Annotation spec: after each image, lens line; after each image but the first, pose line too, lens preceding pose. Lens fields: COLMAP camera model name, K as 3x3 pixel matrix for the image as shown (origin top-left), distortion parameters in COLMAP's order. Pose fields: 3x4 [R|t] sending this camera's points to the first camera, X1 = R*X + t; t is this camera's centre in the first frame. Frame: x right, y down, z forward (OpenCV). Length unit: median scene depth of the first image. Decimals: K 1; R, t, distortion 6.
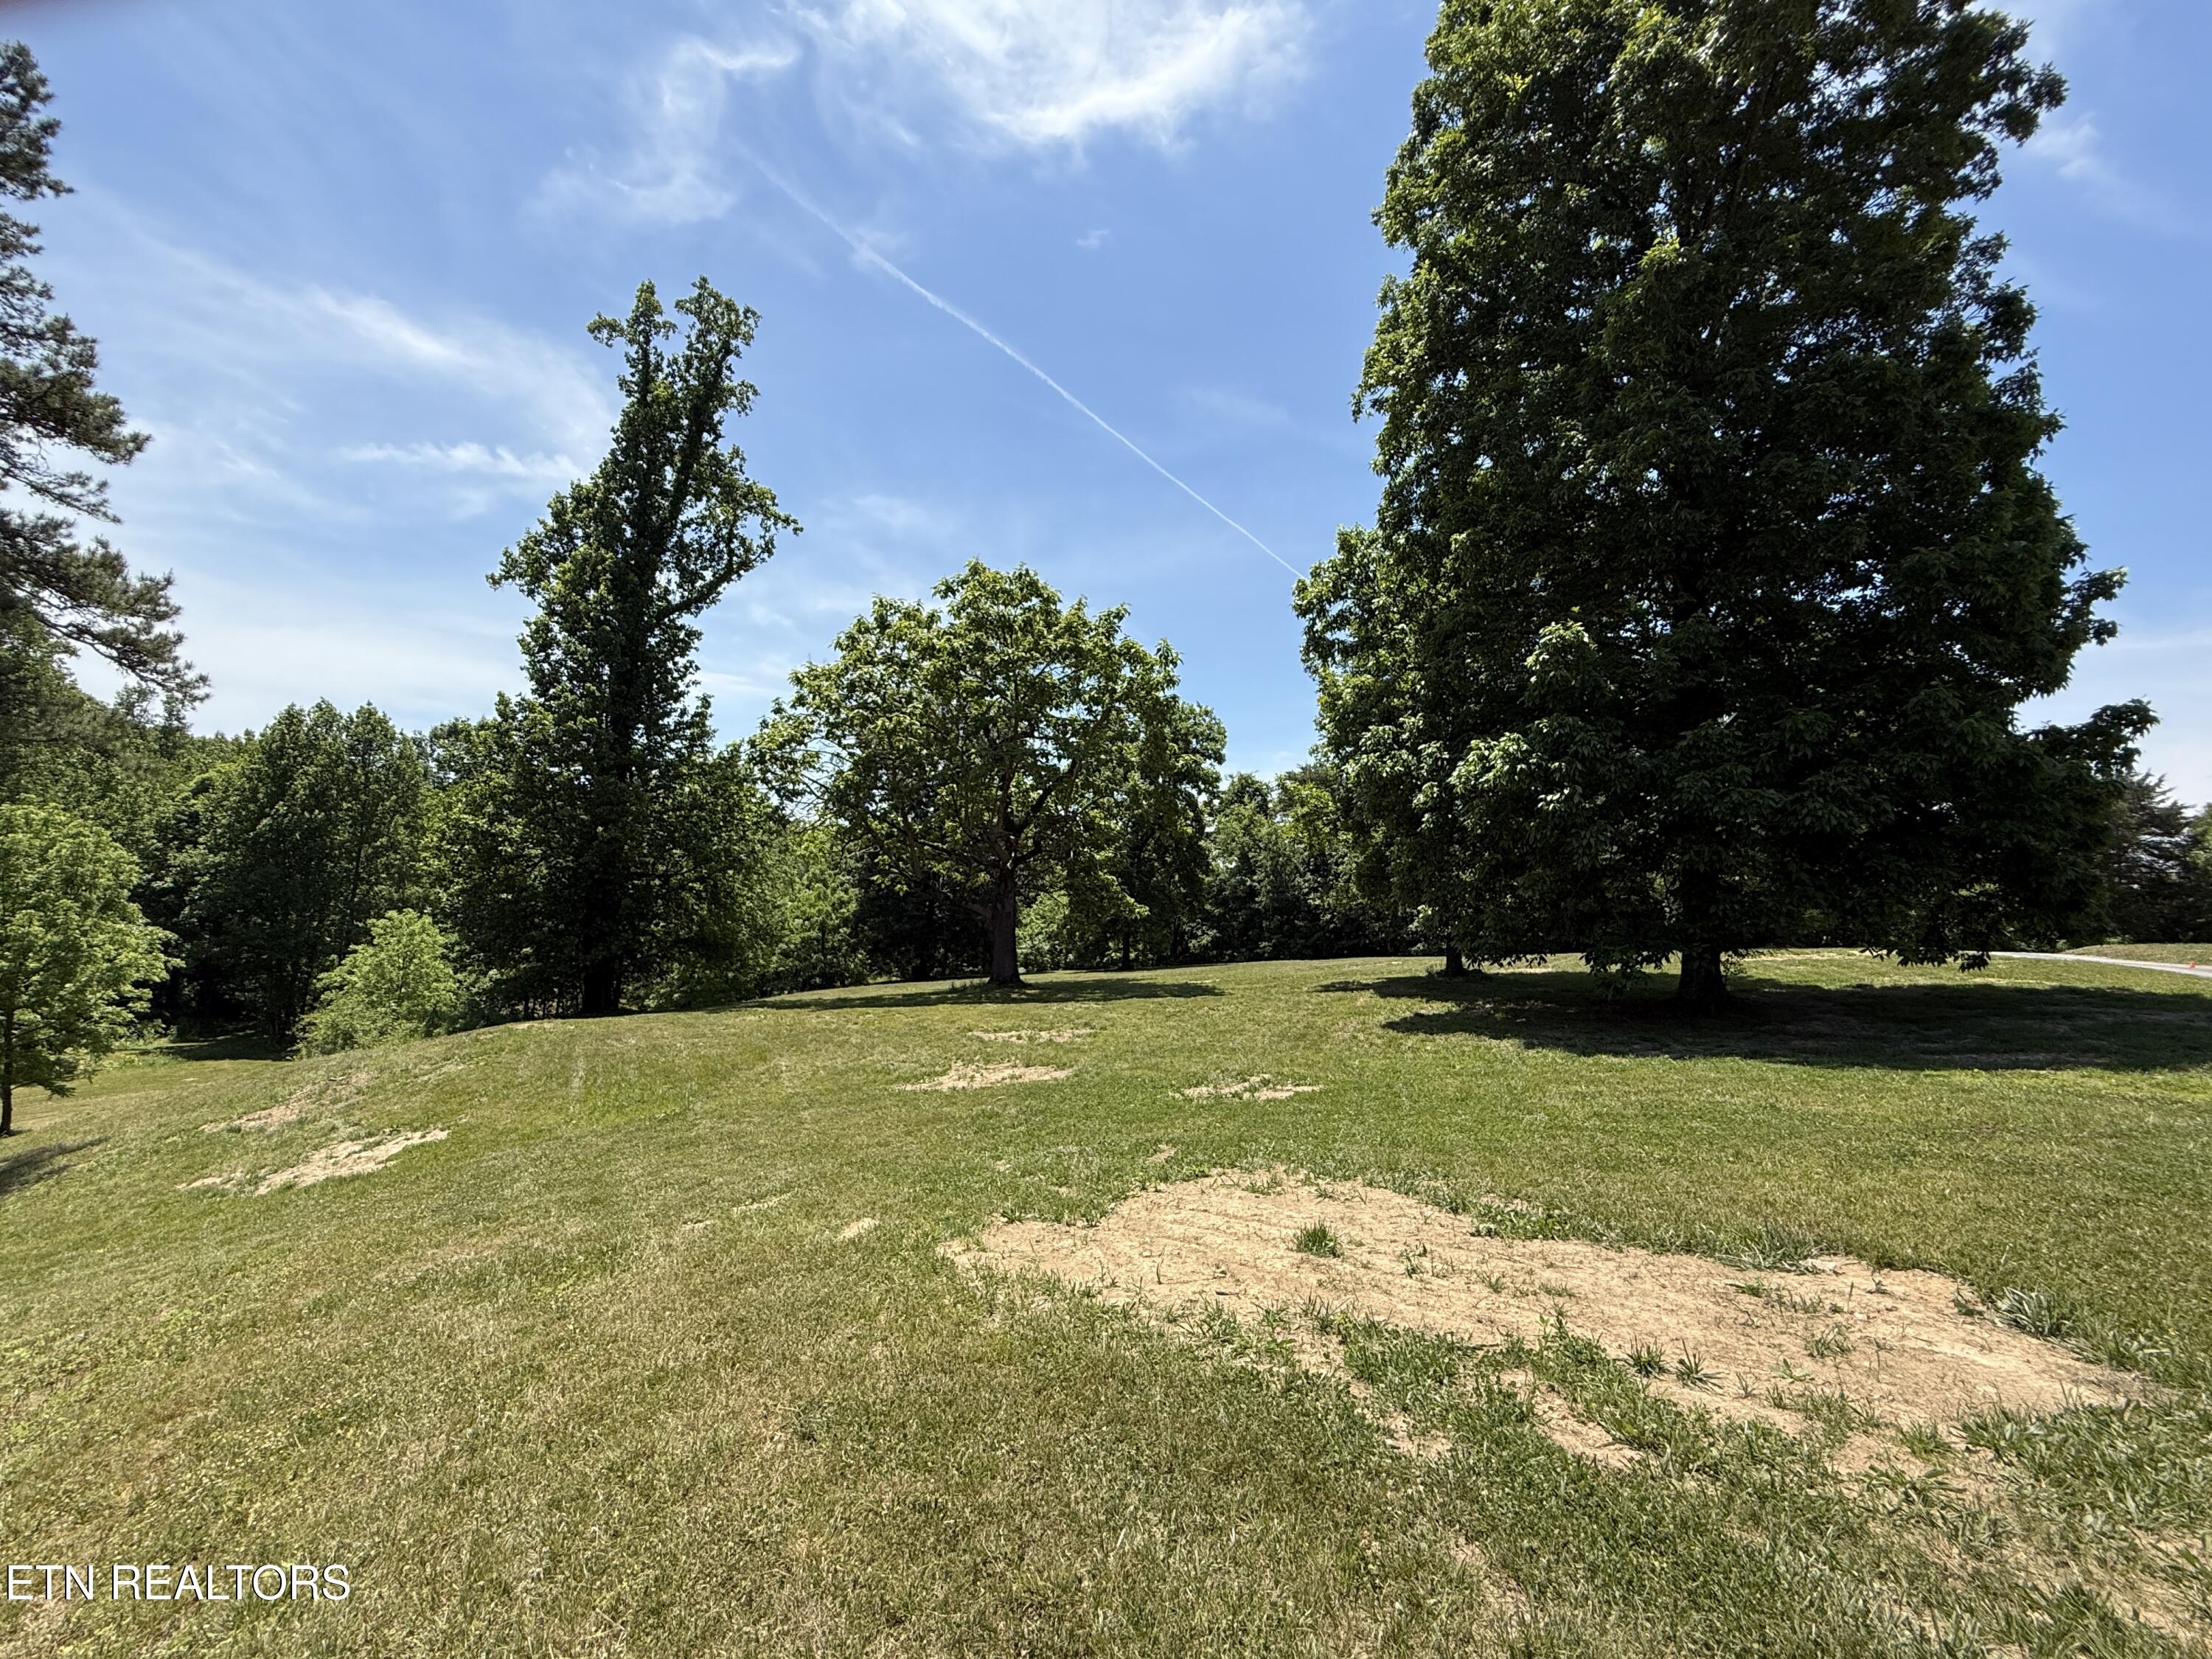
lens RADIAL K [[978.7, 0, 1105.6], [0, 978.7, 829.1], [0, 0, 1]] dist [0.002345, 0.000187]
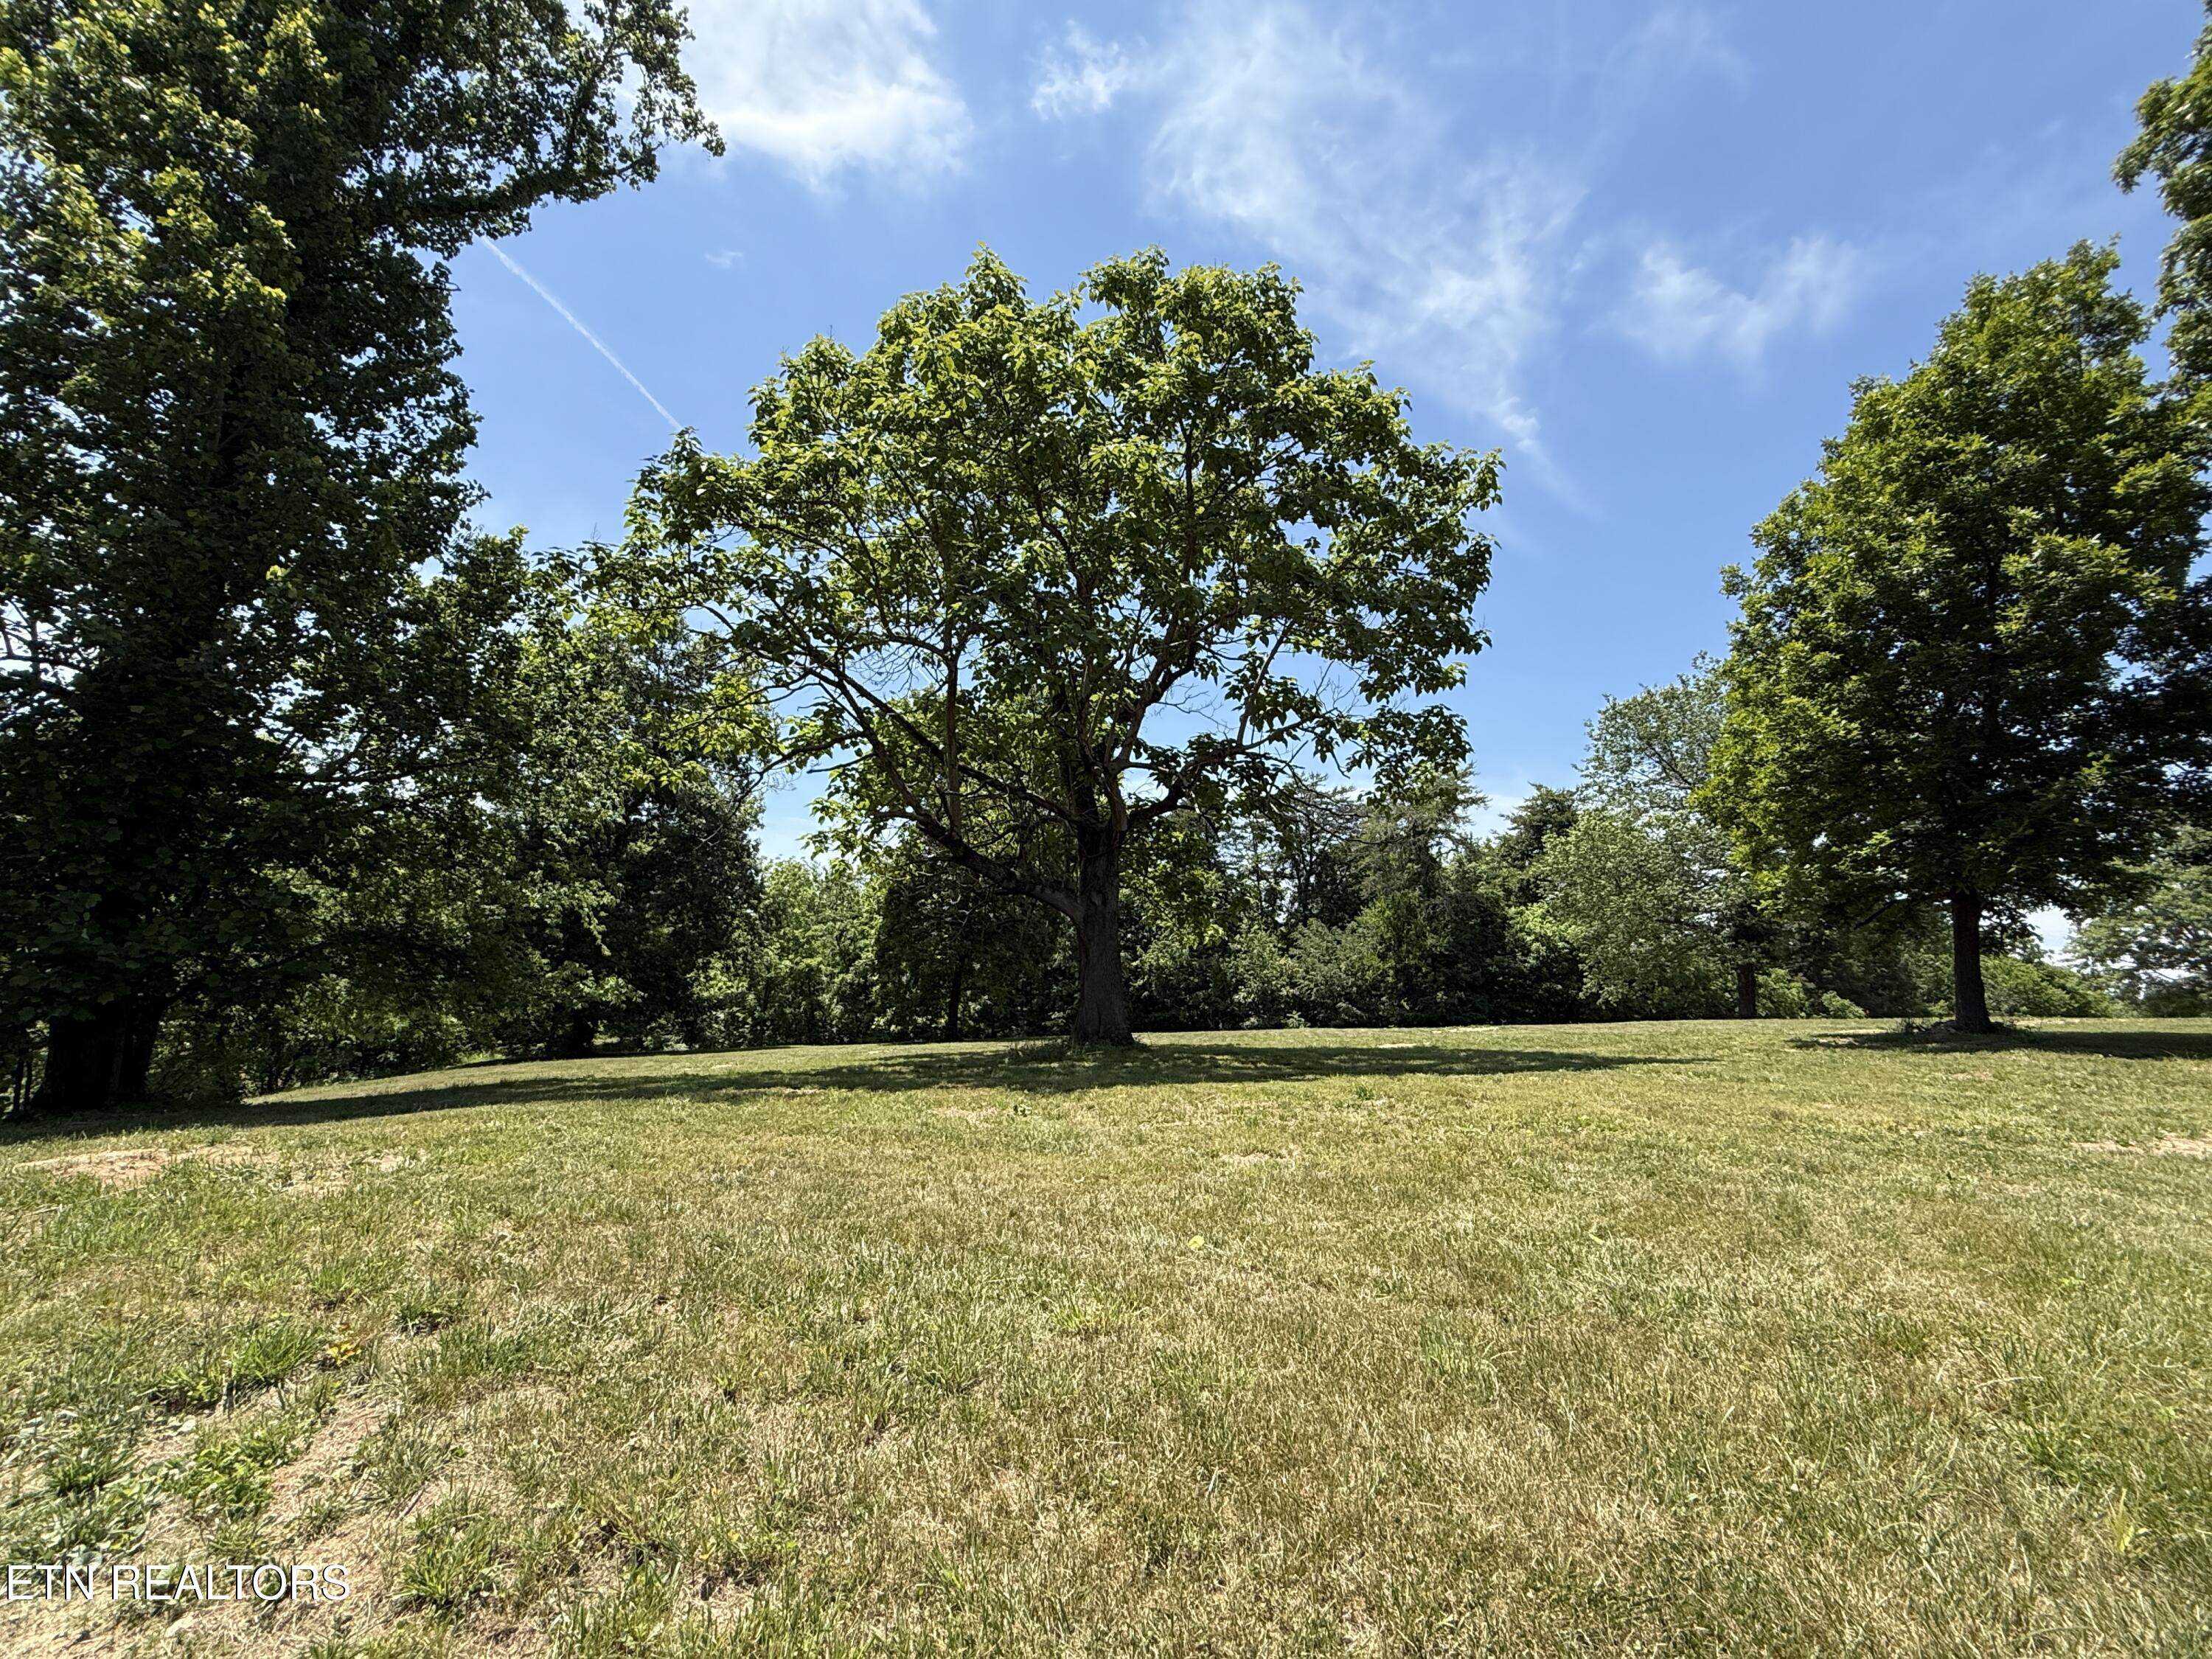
lens RADIAL K [[1021.0, 0, 1105.2], [0, 1021.0, 831.7], [0, 0, 1]] dist [-0.000366, -0.000165]
pose [[0.923564, 0.087934, 0.373224, -0.242251], [-0.060635, 0.994595, -0.084288, 0.067638], [-0.378619, 0.055215, 0.923904, 0.372365]]
